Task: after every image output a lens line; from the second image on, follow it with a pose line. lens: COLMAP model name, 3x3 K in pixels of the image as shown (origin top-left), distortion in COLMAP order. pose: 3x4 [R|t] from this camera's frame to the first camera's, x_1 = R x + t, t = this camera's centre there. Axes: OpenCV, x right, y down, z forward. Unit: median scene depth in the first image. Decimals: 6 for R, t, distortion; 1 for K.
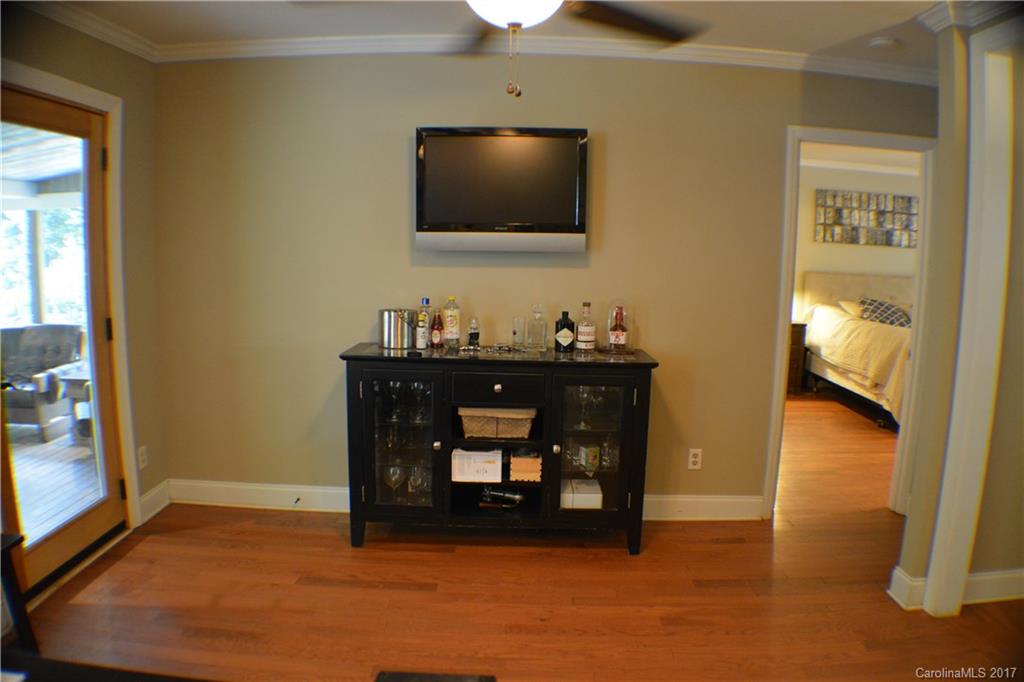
lens RADIAL K [[689.3, 0, 512.0], [0, 689.3, 341.0], [0, 0, 1]] dist [-0.199681, 0.043761]
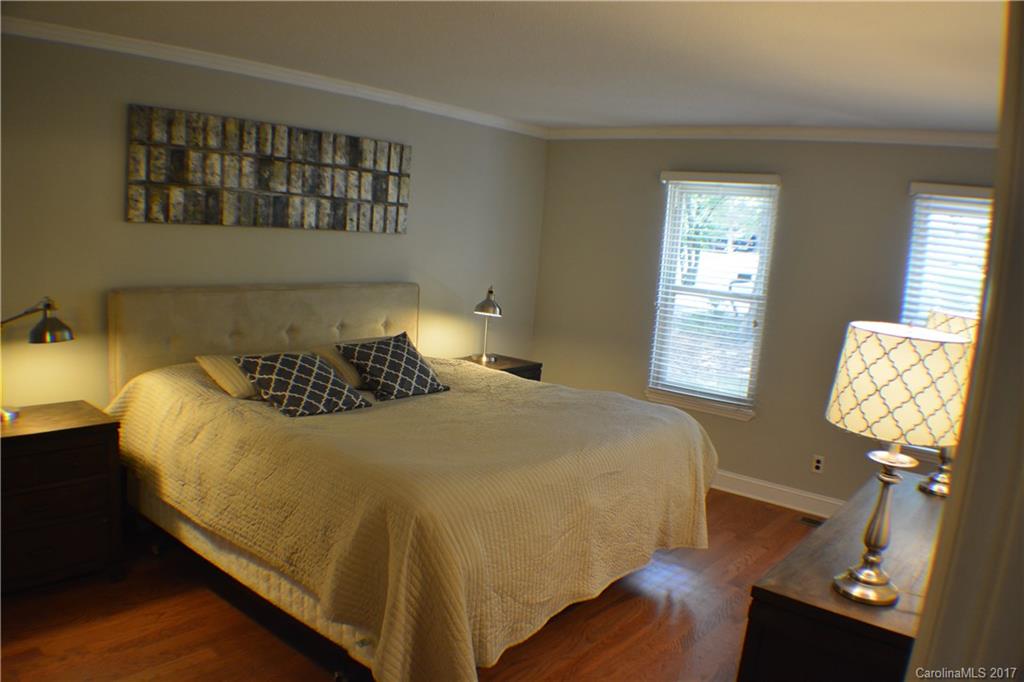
lens RADIAL K [[758.1, 0, 512.0], [0, 758.1, 341.0], [0, 0, 1]] dist [-0.187967, 0.034144]
pose [[0.624023, -0.095647, 0.775530, 0.240390], [0.052146, 0.995365, 0.080801, -0.096798], [-0.779664, -0.009981, 0.626118, 0.495306]]
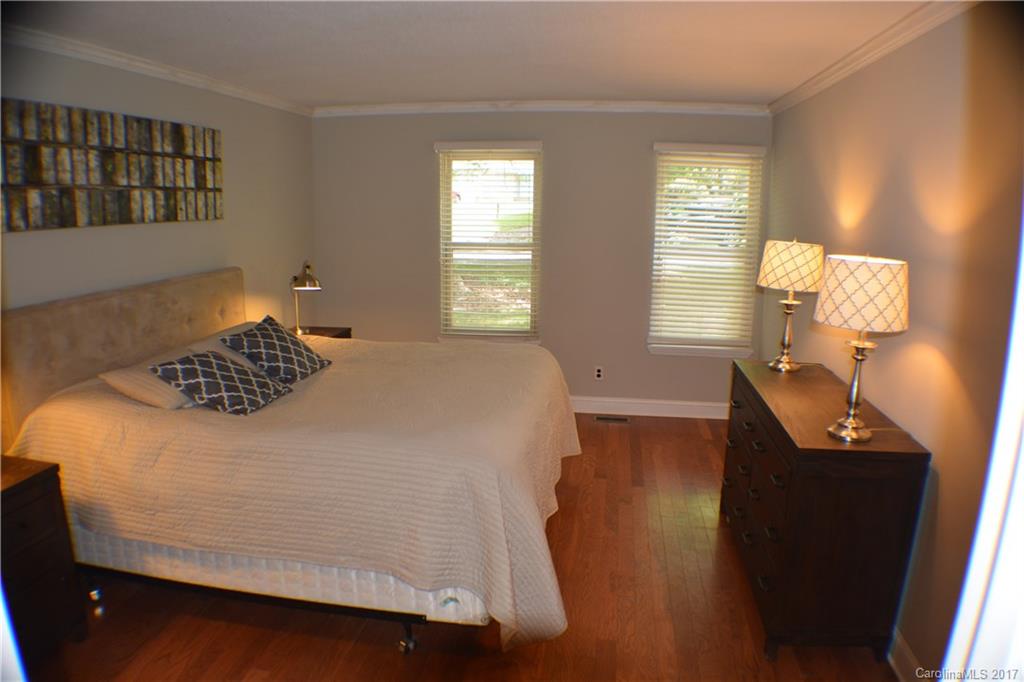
lens RADIAL K [[689.3, 0, 512.0], [0, 689.3, 341.0], [0, 0, 1]] dist [-0.199681, 0.043761]
pose [[0.138294, -0.217259, 0.966268, 0.157118], [0.131927, 0.970989, 0.199438, -0.121200], [-0.981565, 0.099896, 0.162944, 0.661059]]
